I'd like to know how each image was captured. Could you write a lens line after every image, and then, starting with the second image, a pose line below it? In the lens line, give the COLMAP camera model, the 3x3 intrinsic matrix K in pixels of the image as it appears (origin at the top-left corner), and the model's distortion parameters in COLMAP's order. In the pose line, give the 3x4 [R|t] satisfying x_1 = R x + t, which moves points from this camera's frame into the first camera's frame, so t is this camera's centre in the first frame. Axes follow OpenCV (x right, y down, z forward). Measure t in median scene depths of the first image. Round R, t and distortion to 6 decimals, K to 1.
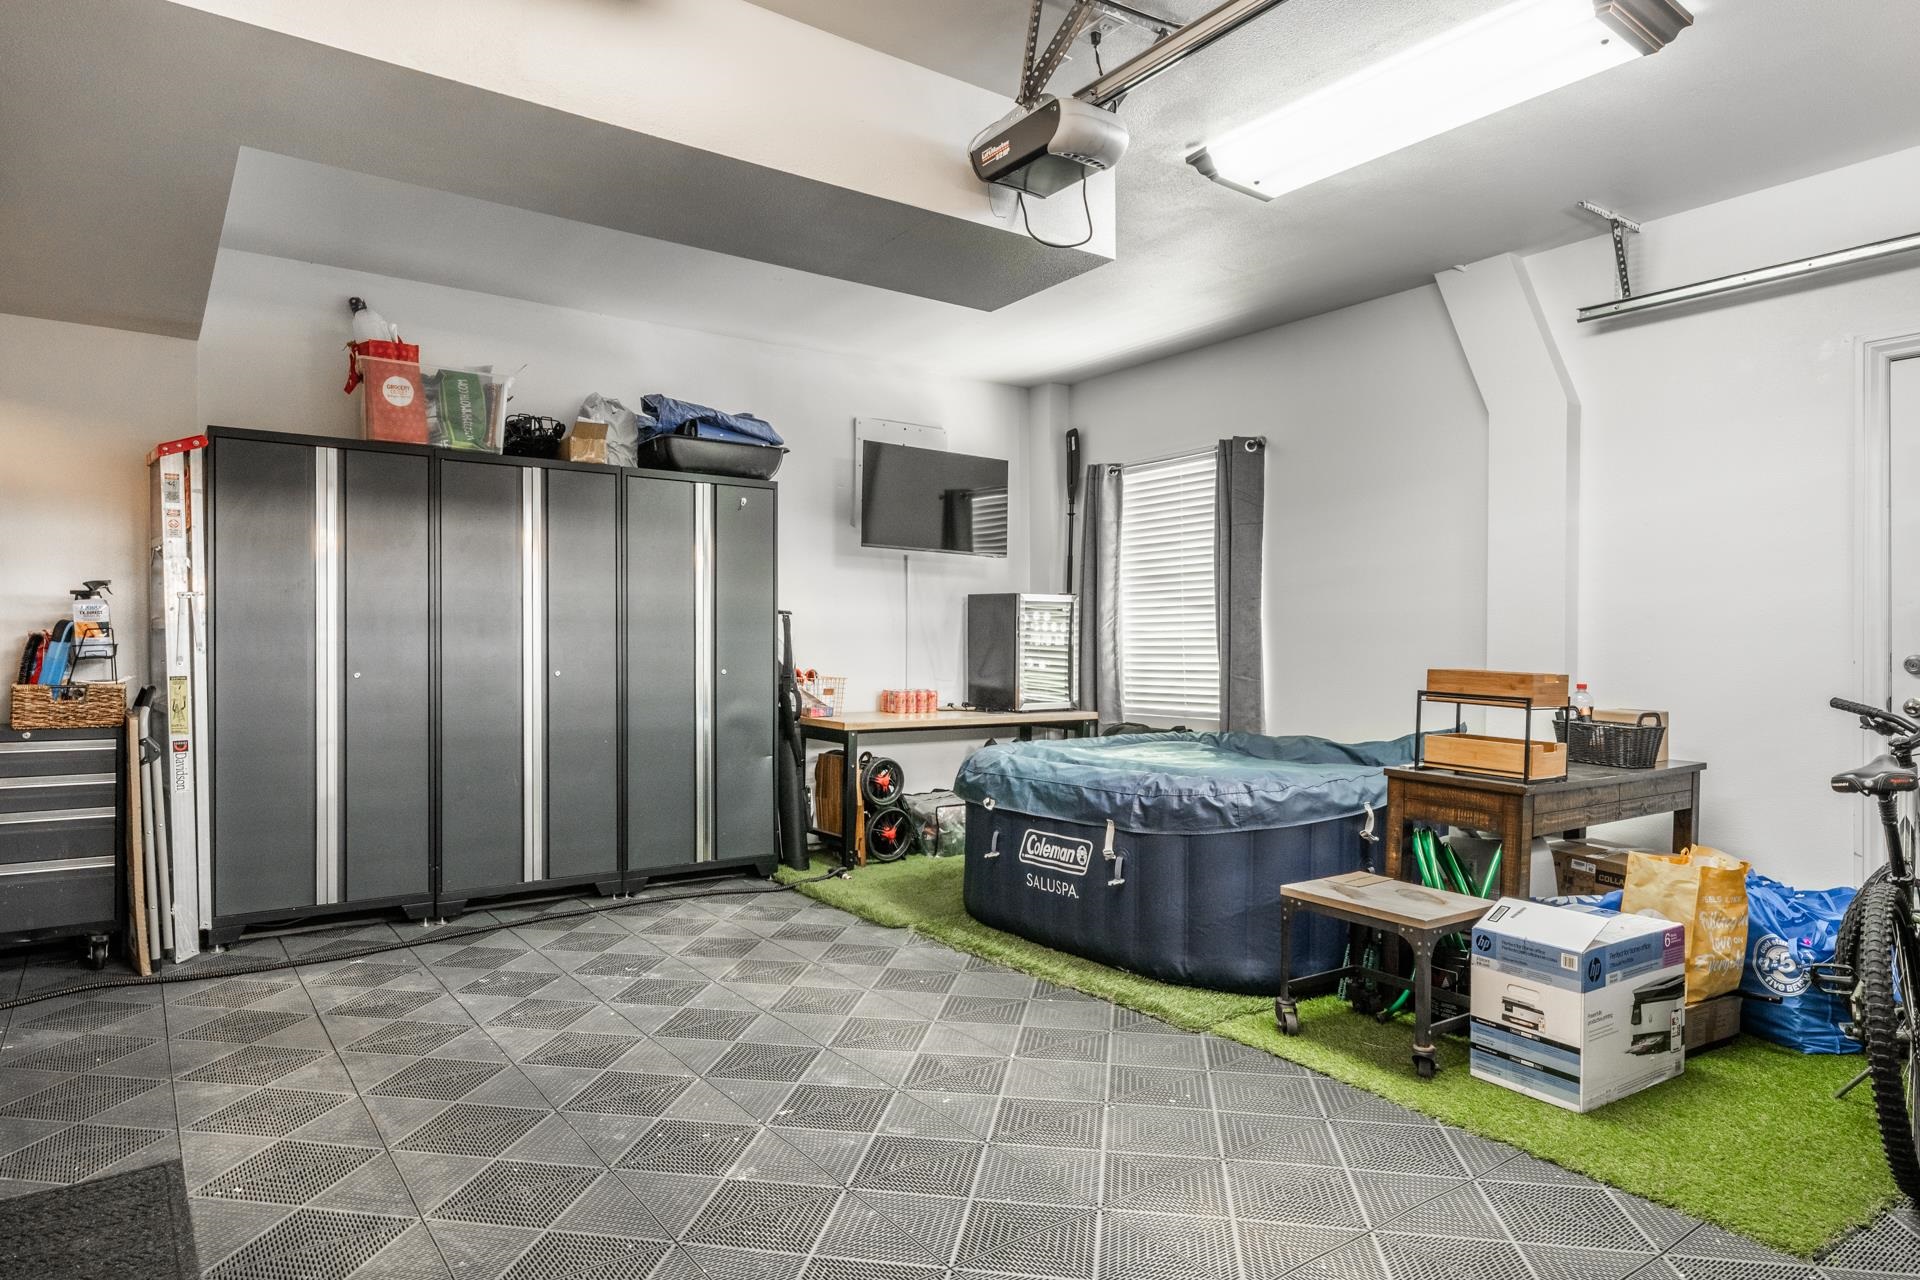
lens RADIAL K [[1136.3, 0, 960.0], [0, 1136.3, 640.0], [0, 0, 1]] dist [-0.019155, -0.000422]
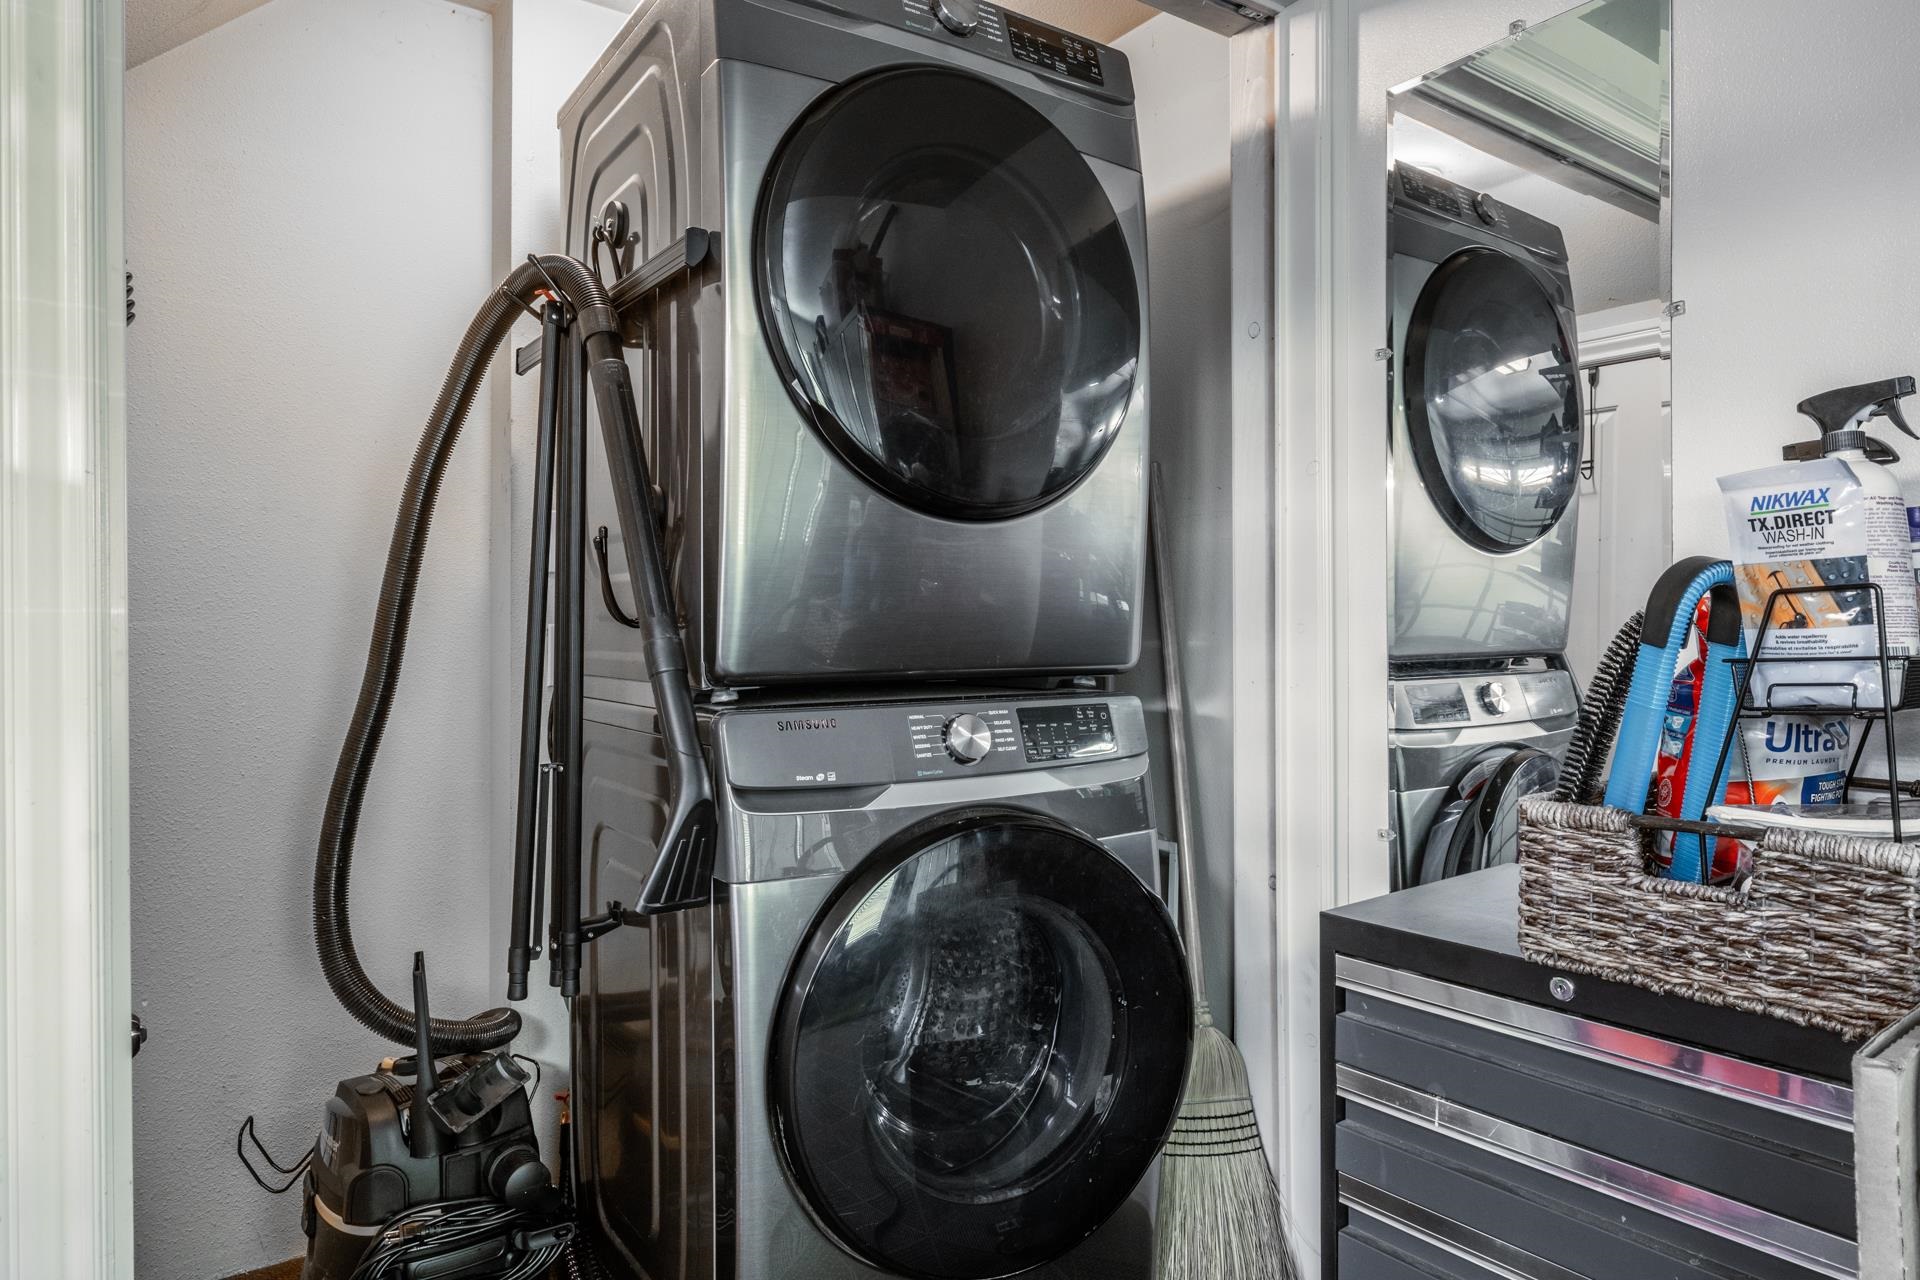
lens RADIAL K [[1167.1, 0, 960.0], [0, 1167.1, 640.0], [0, 0, 1]] dist [-0.000904, -0.000360]
pose [[-0.022475, 0.006200, -0.999728, -0.472337], [0.011403, 0.999917, 0.005945, -0.002717], [0.999682, -0.011266, -0.022544, 0.746425]]
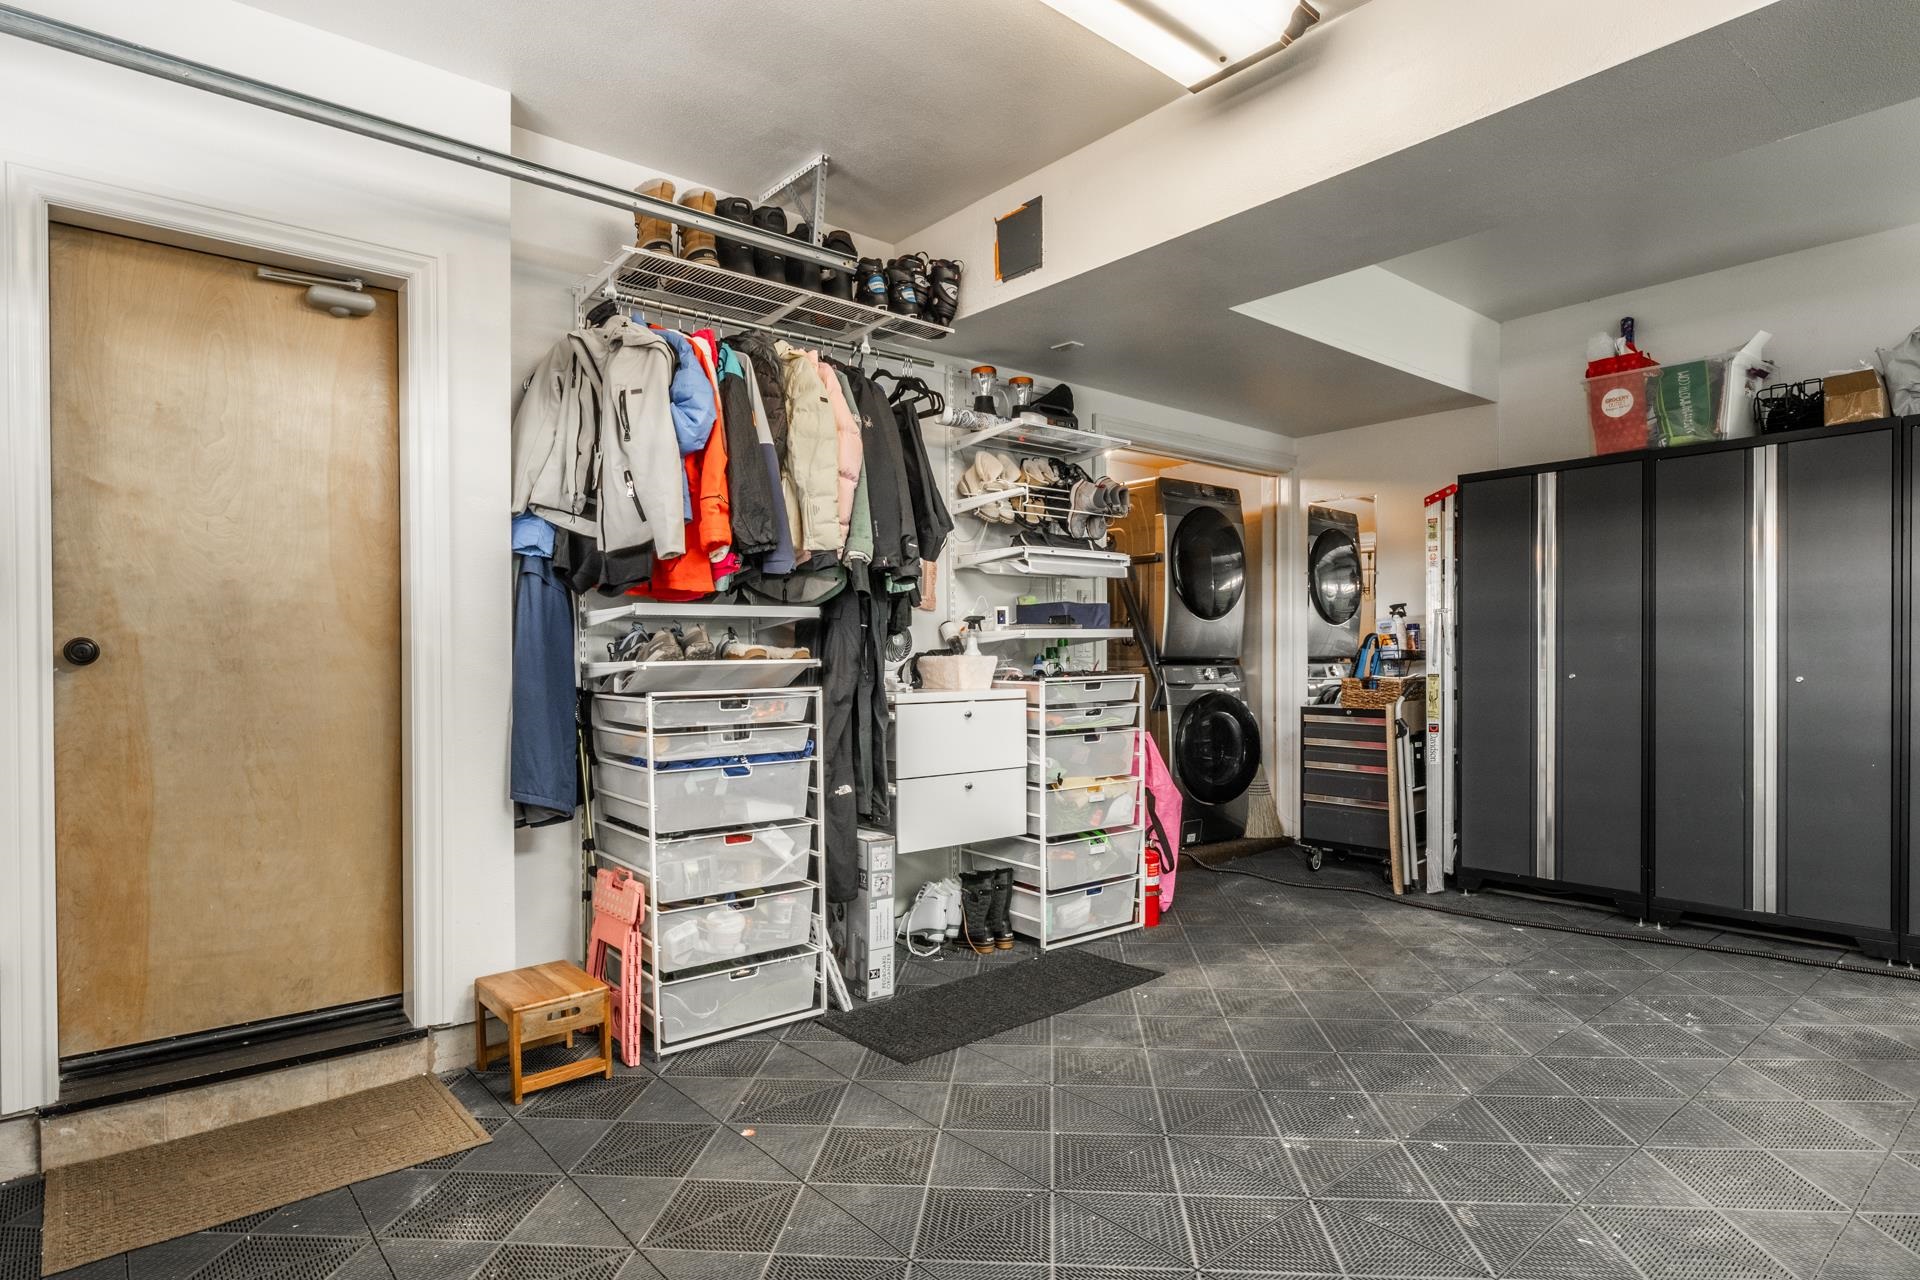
lens RADIAL K [[1037.3, 0, 962.3], [0, 1037.3, 668.4], [0, 0, 1]] dist [0.000036, 0.000068]
pose [[0.071398, 0.007154, -0.997422, 0.425144], [0.009580, 0.999923, 0.007857, 0.010198], [0.997402, -0.010116, 0.071324, 0.344095]]
